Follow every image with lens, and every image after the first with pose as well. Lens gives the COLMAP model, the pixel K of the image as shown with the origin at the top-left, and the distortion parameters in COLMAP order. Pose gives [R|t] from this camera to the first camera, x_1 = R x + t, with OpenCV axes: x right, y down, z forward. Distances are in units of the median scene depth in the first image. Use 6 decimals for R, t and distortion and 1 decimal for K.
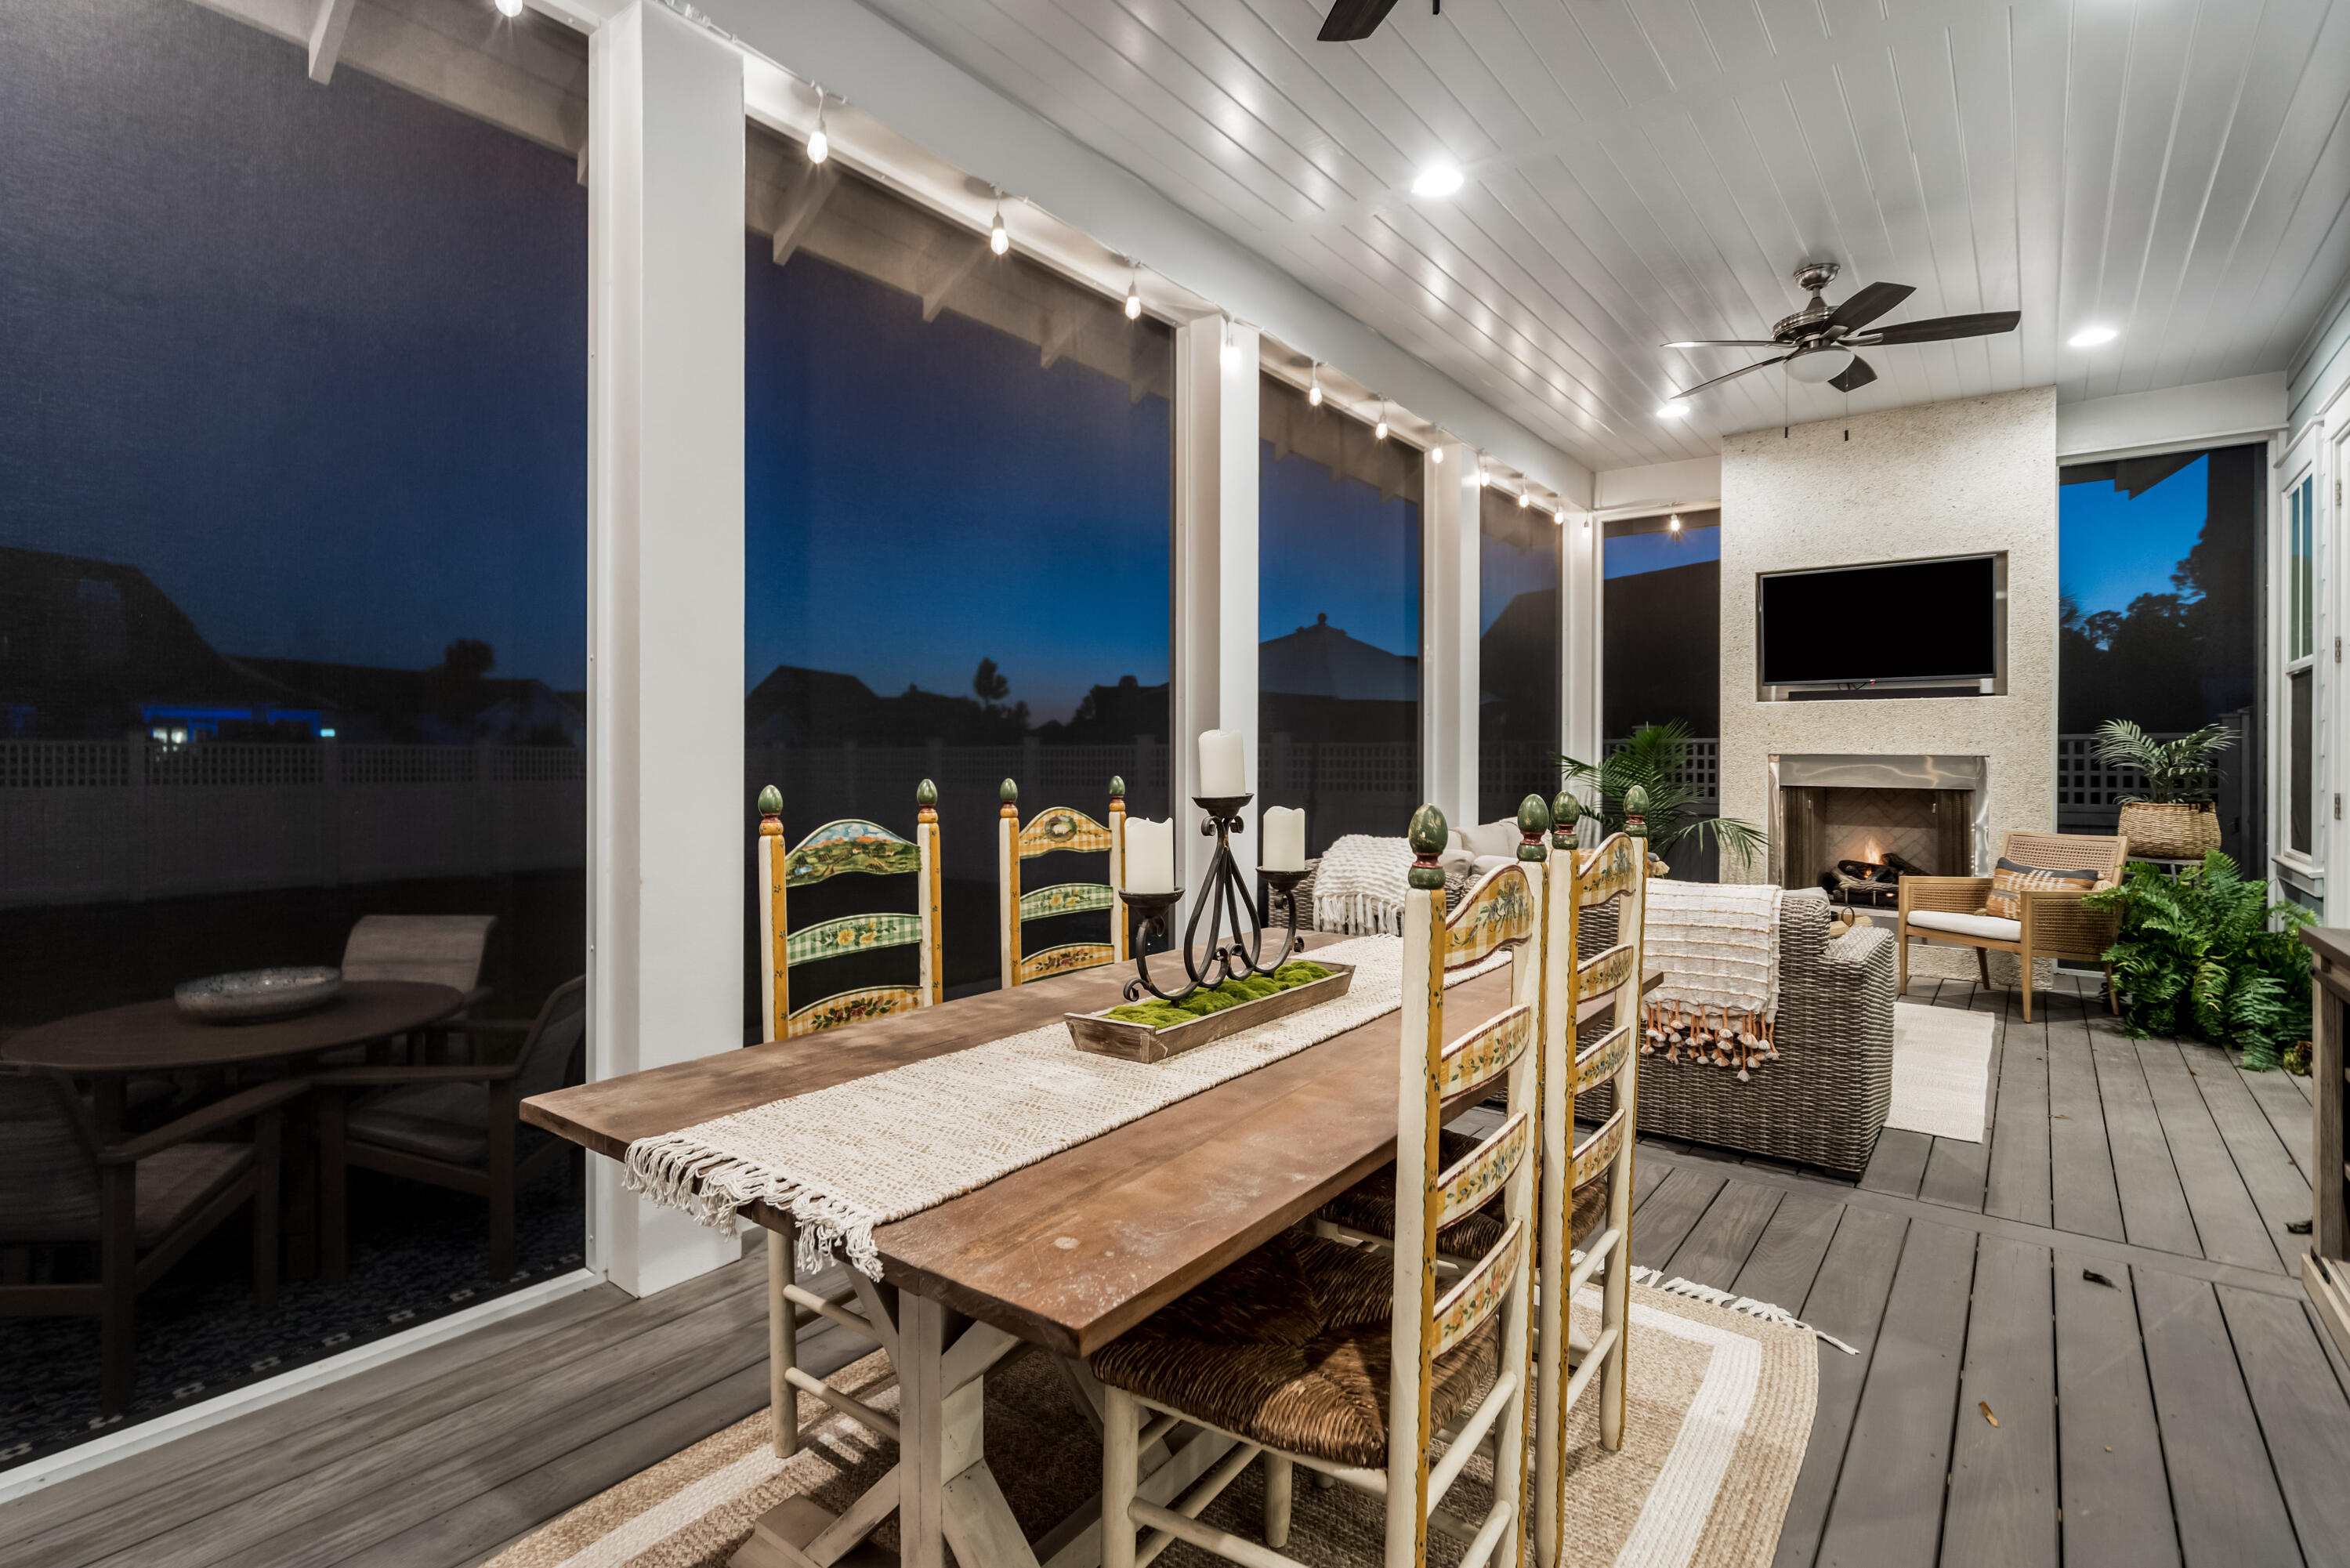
lens RADIAL K [[1159.5, 0, 1175.0], [0, 1159.5, 784.0], [0, 0, 1]] dist [0.001679, 0.000170]
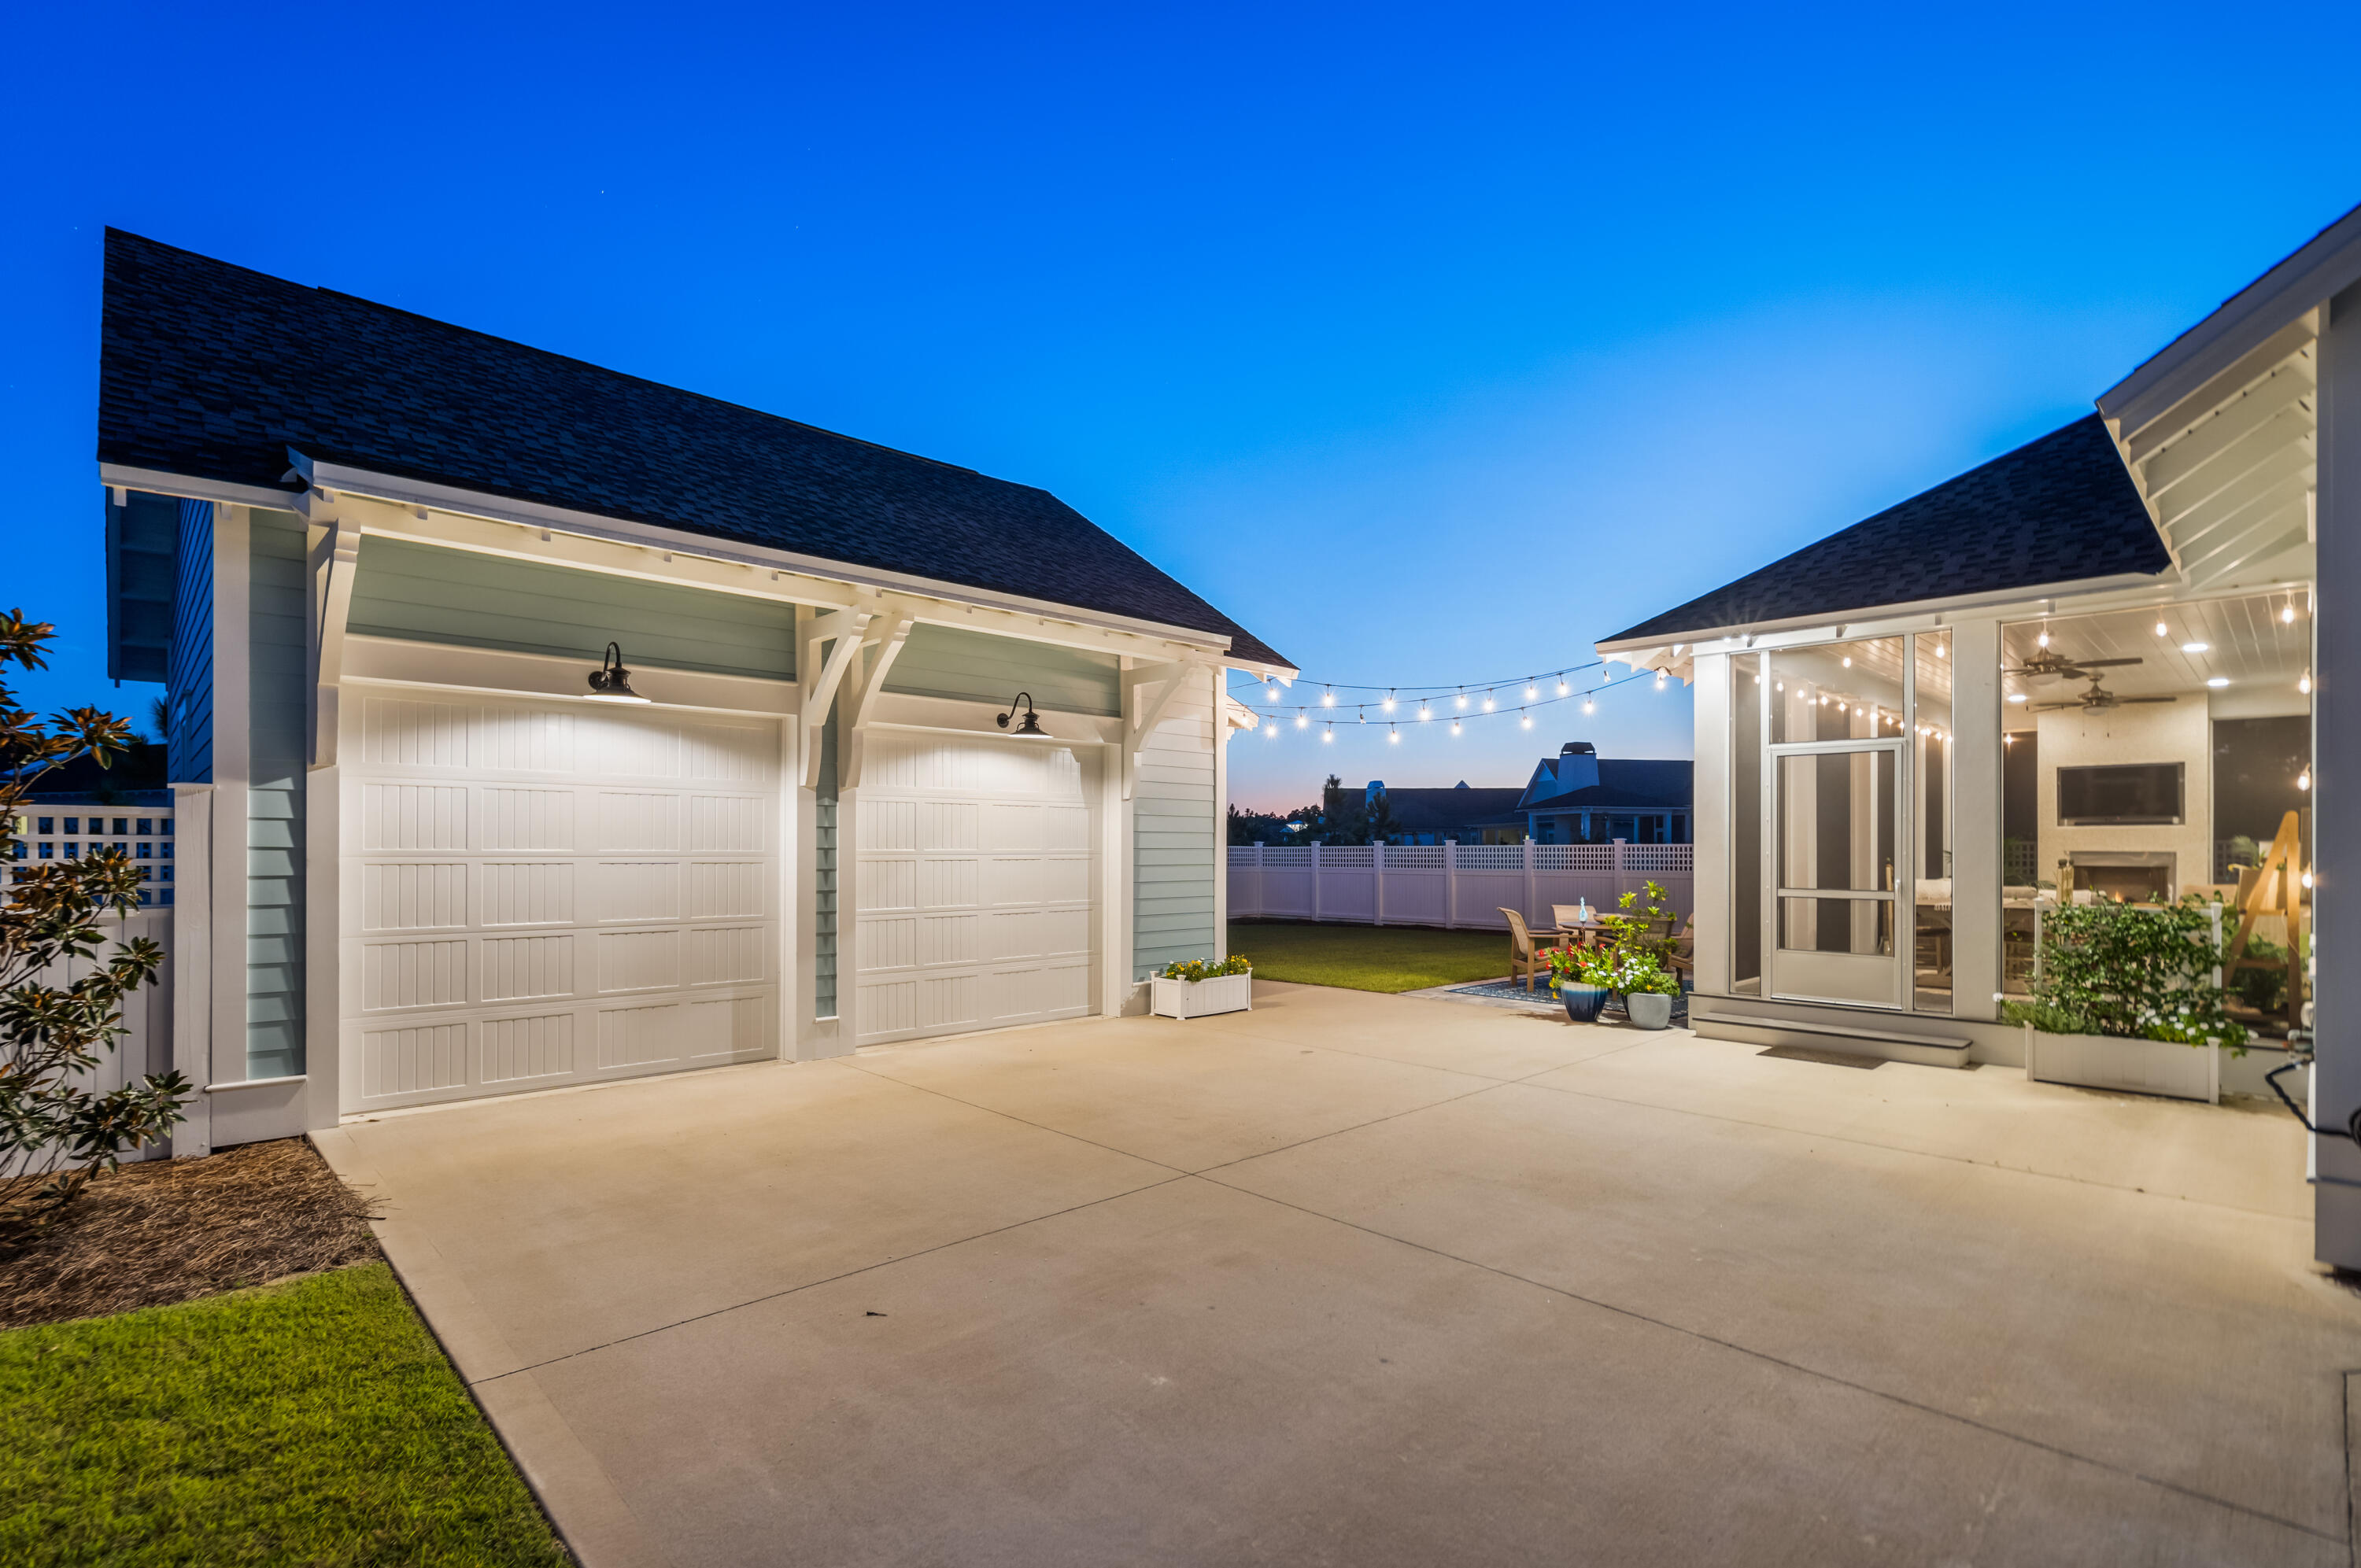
lens RADIAL K [[1091.1, 0, 1117.7], [0, 1091.1, 847.9], [0, 0, 1]] dist [0.001254, 0.000269]
pose [[0.981716, -0.002375, -0.190337, -0.949796], [-0.002395, 0.999689, -0.024826, 0.029368], [0.190337, 0.024828, 0.981405, -1.529223]]
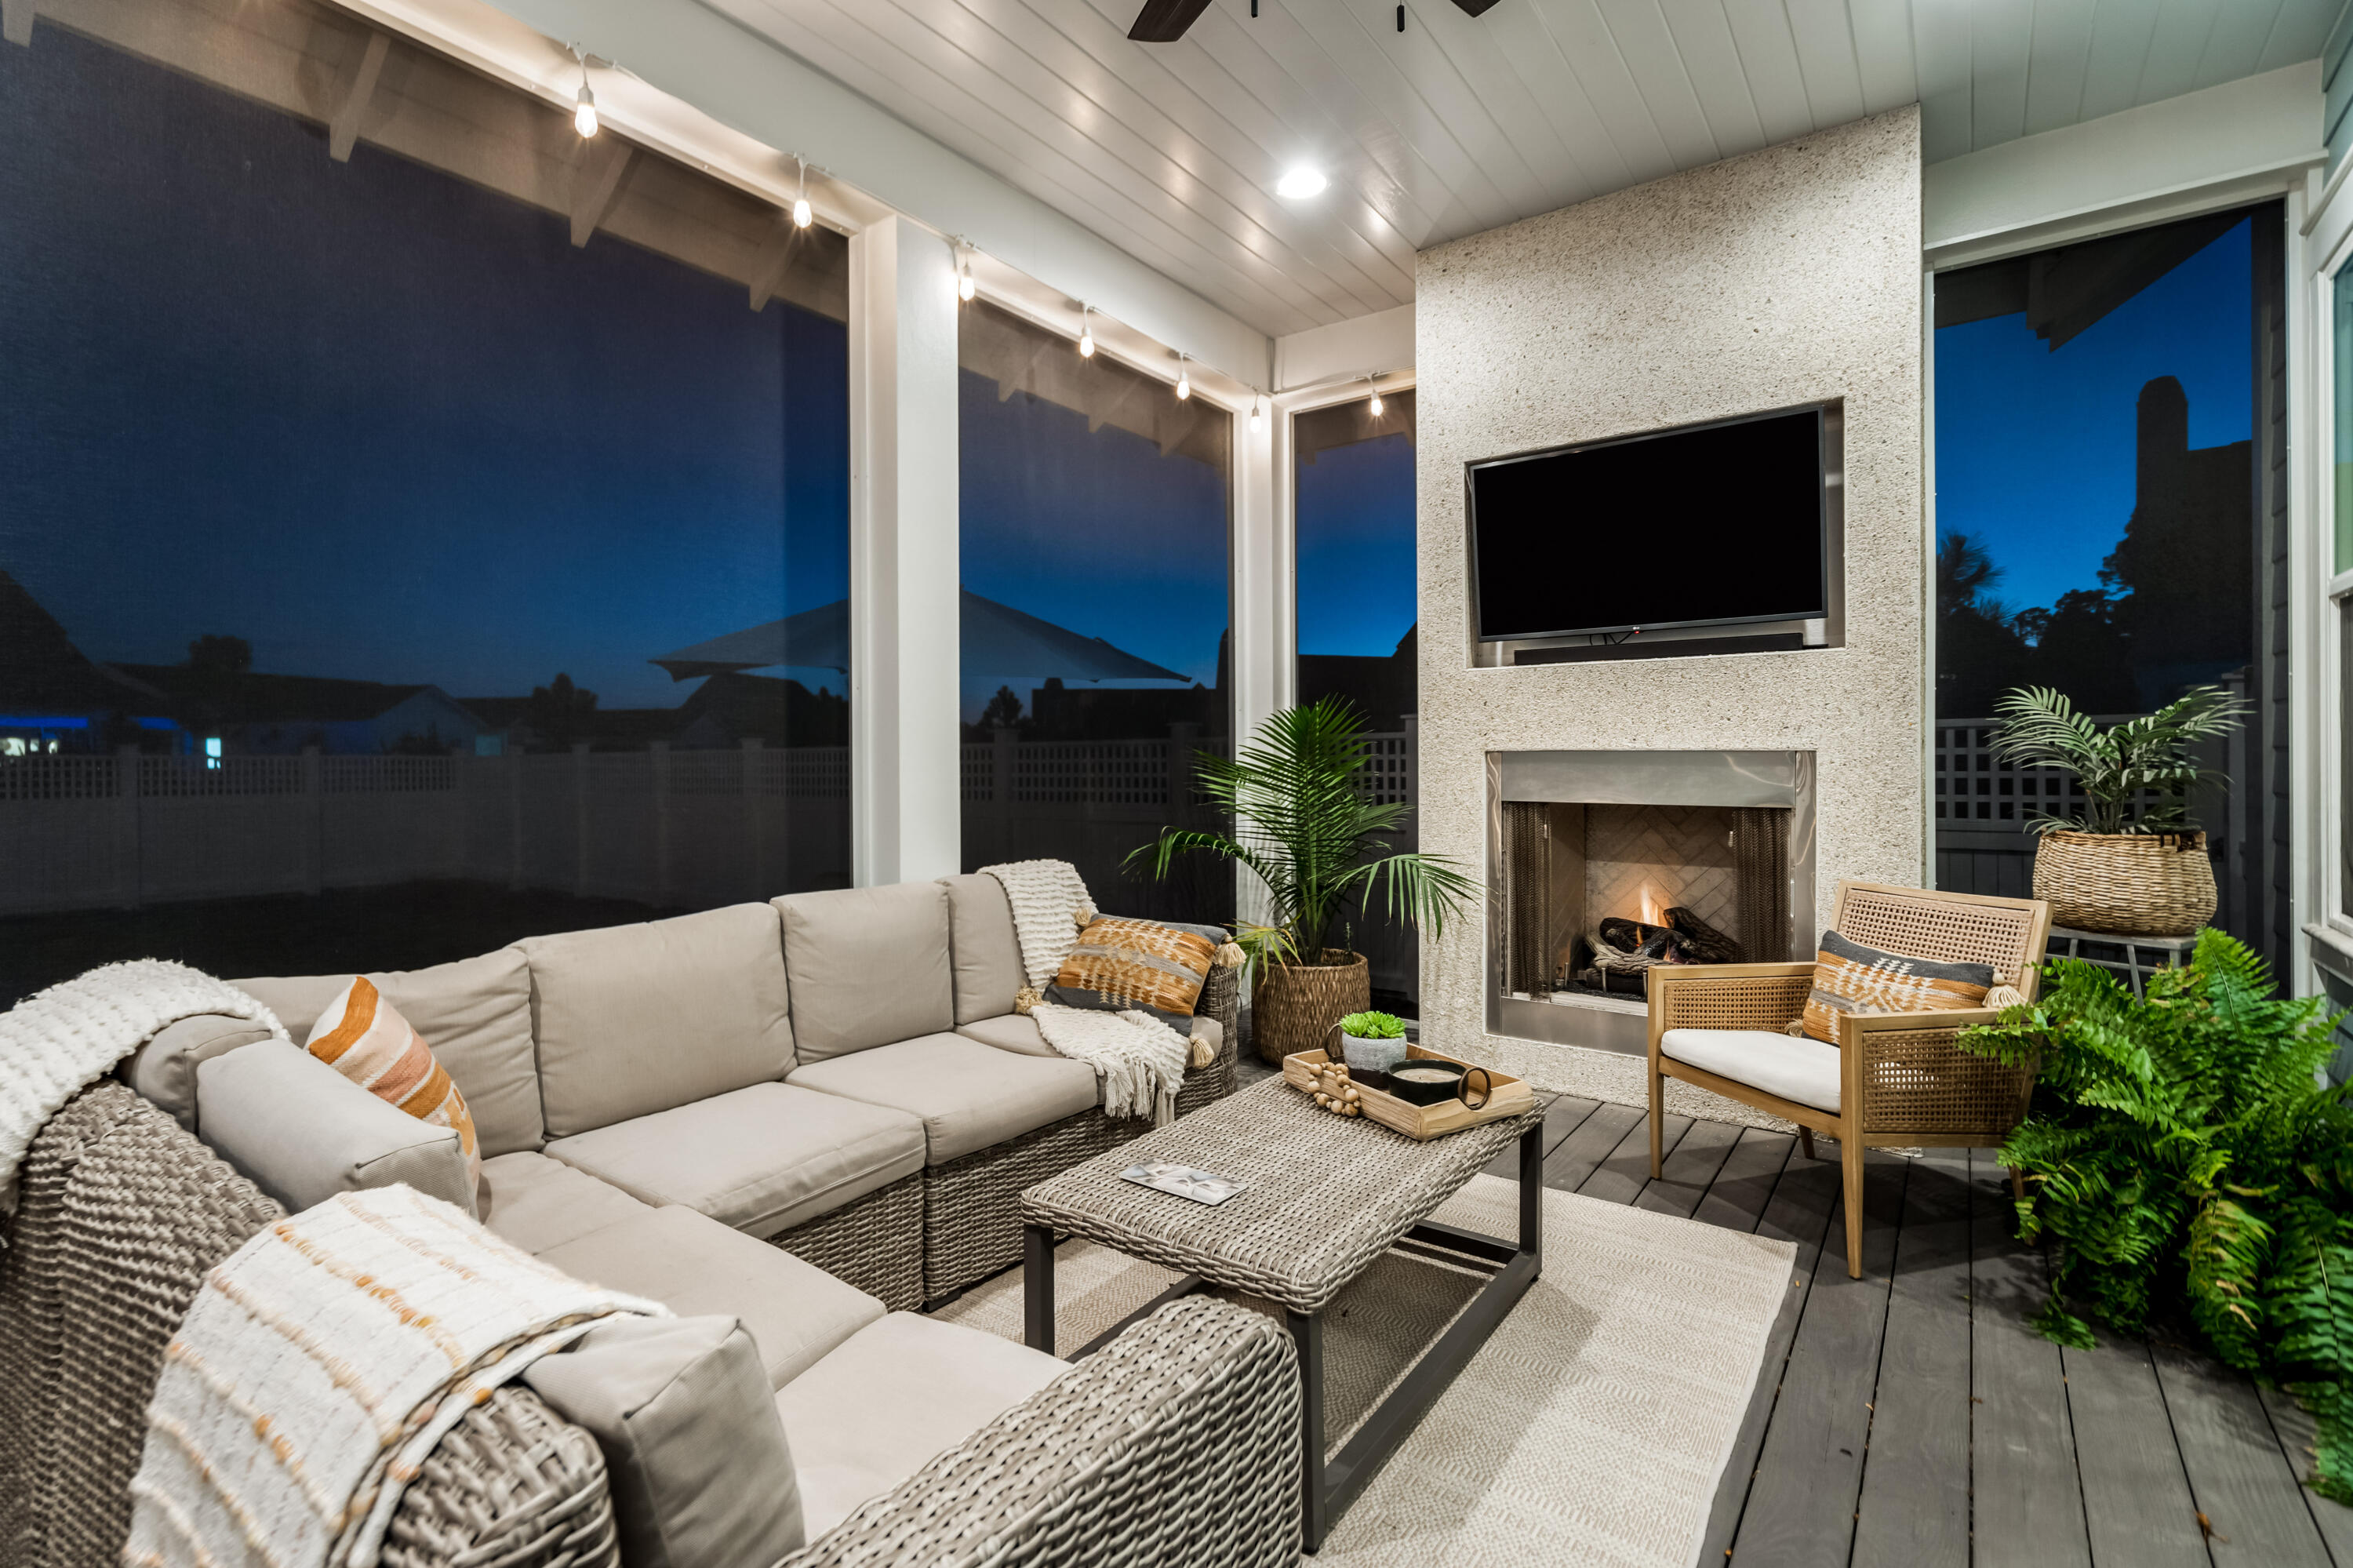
lens RADIAL K [[1129.4, 0, 1155.8], [0, 1129.4, 786.5], [0, 0, 1]] dist [-0.002379, 0.000487]
pose [[0.999880, -0.008723, 0.012818, 0.355966], [0.008714, 0.999962, 0.000792, -0.009312], [-0.012825, -0.000680, 0.999918, 0.428970]]
